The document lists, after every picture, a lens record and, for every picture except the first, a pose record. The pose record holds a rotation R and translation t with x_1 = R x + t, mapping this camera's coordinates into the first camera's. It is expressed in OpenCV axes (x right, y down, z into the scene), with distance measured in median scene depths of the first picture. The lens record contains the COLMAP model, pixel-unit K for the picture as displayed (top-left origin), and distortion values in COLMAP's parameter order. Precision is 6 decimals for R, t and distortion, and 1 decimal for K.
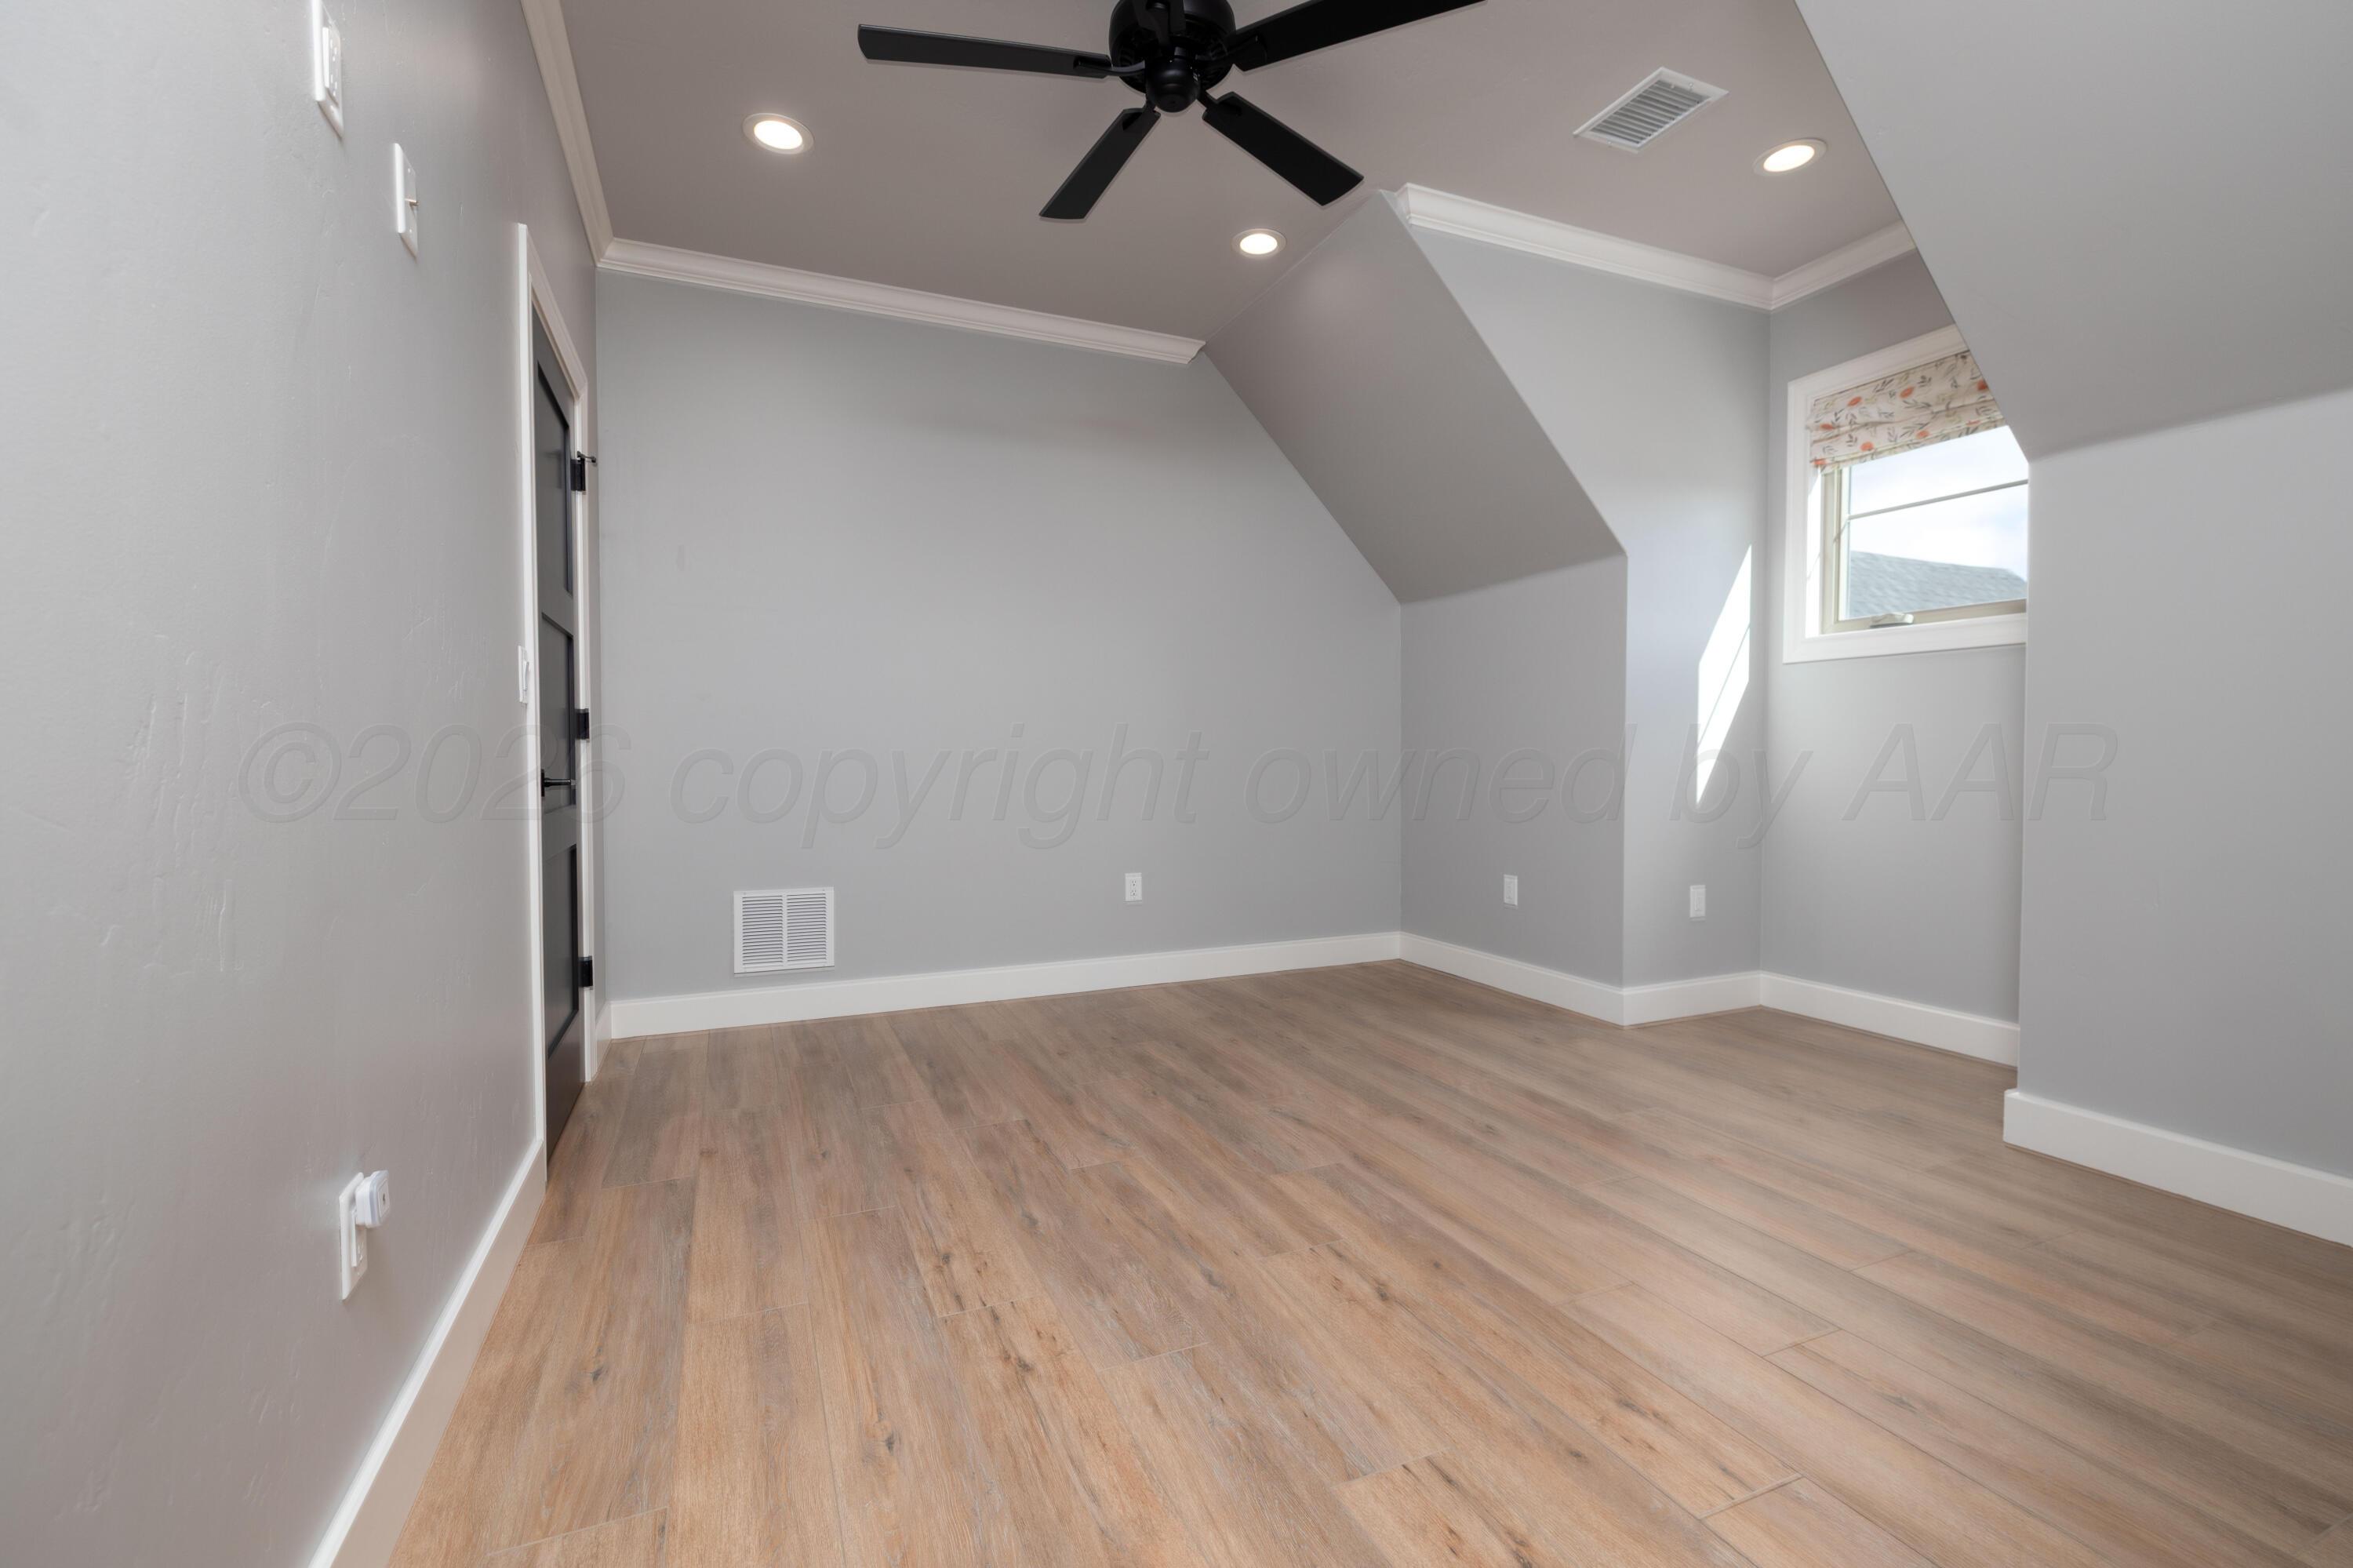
lens RADIAL K [[1048.5, 0, 1176.5], [0, 1048.5, 784.0], [0, 0, 1]] dist [0.015417, -0.000091]
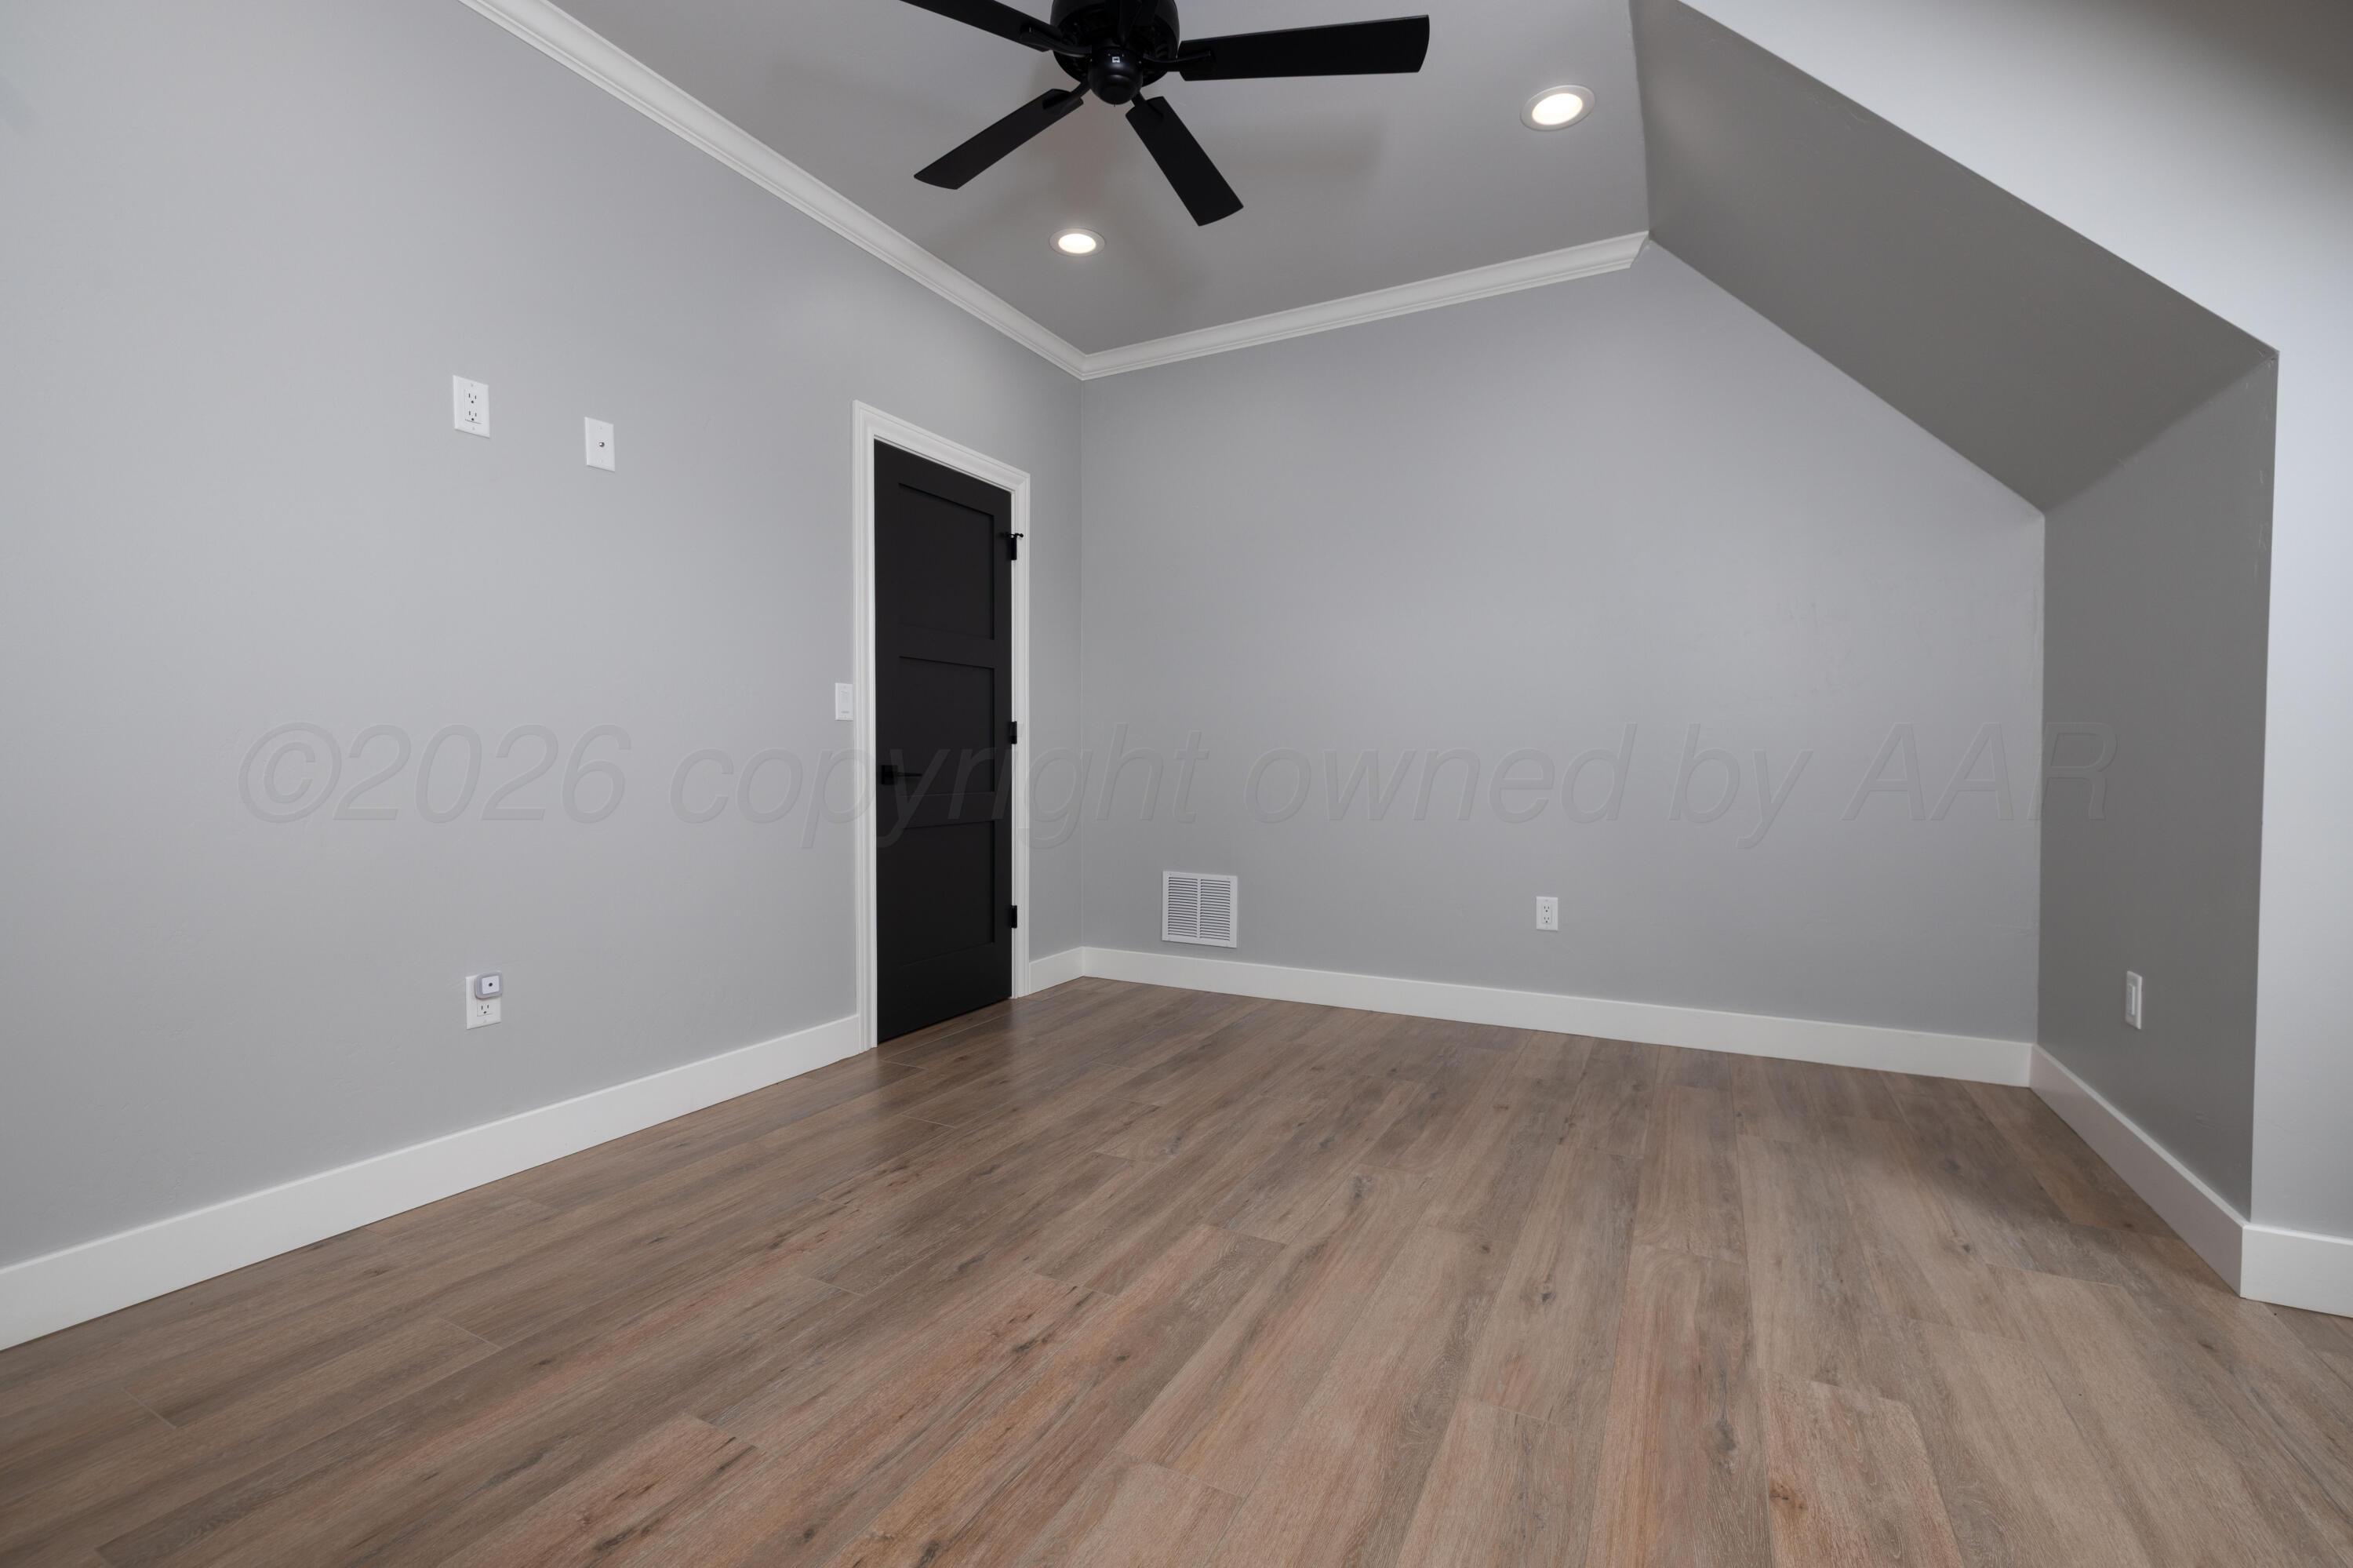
lens RADIAL K [[985.6, 0, 1170.7], [0, 985.6, 793.6], [0, 0, 1]] dist [0.000525, -0.000224]
pose [[0.616352, 0.029404, -0.786922, 0.663715], [-0.021948, 0.999556, 0.020158, -0.027100], [0.787165, 0.004847, 0.616723, 0.375139]]
